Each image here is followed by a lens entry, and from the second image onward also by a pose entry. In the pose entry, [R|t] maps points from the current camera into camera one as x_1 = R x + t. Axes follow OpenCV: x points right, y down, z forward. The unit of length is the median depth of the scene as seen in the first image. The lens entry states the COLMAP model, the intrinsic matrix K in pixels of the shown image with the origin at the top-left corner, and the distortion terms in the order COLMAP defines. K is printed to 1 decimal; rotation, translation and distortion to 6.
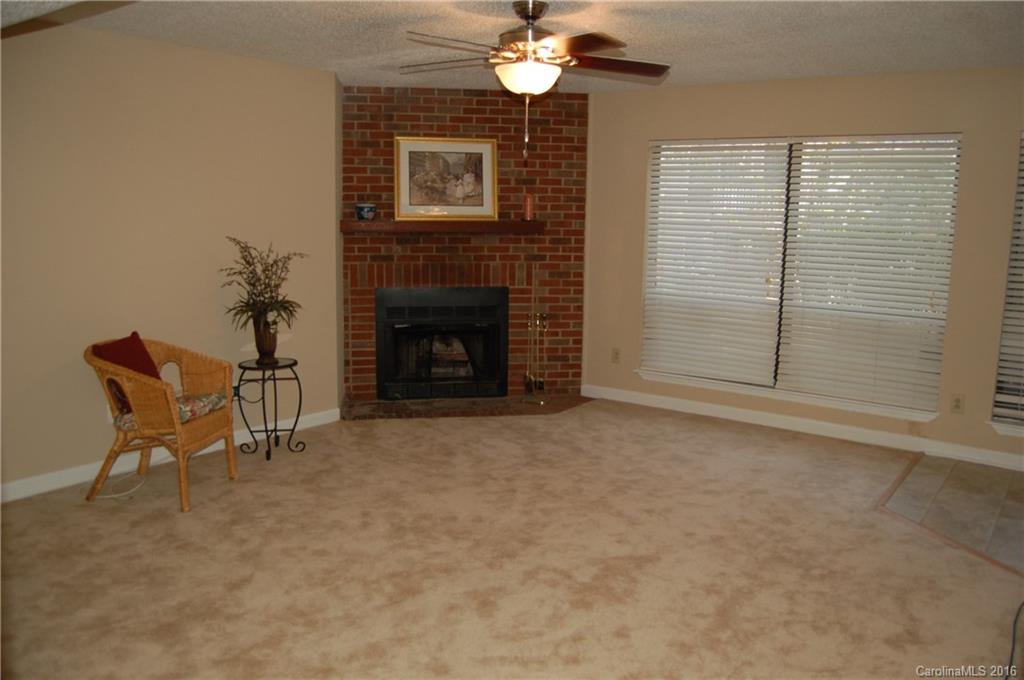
lens RADIAL K [[806.8, 0, 522.4], [0, 806.8, 337.6], [0, 0, 1]] dist [-0.094930, 0.035889]
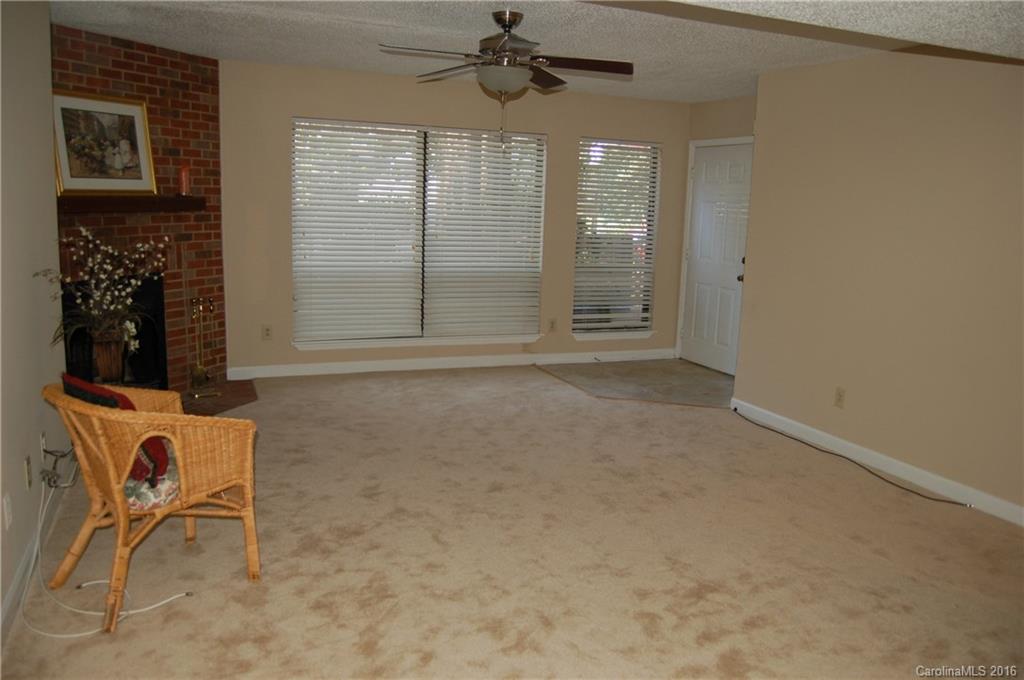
lens RADIAL K [[806.8, 0, 522.4], [0, 806.8, 337.6], [0, 0, 1]] dist [-0.094930, 0.035889]
pose [[0.512354, -0.145894, 0.846291, -0.575313], [0.105561, 0.988690, 0.106535, -0.044313], [-0.852262, 0.034752, 0.521960, 0.227715]]
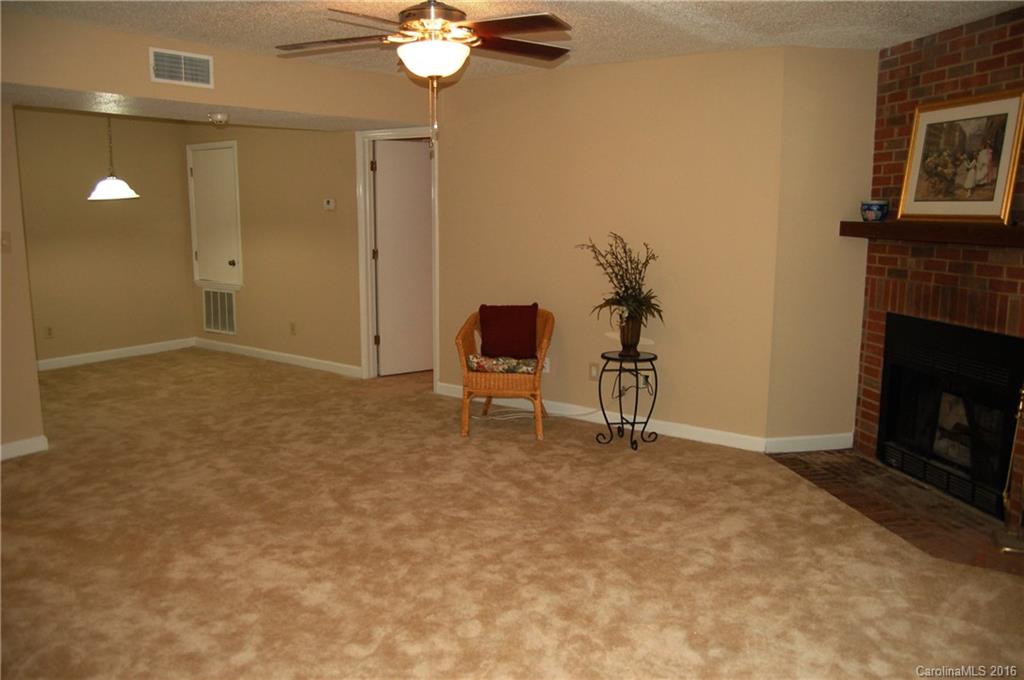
lens RADIAL K [[806.8, 0, 522.4], [0, 806.8, 337.6], [0, 0, 1]] dist [-0.094930, 0.035889]
pose [[0.011391, 0.143073, -0.989647, 0.552493], [-0.153626, 0.978211, 0.139652, -0.089796], [0.988063, 0.150445, 0.033122, 0.644294]]
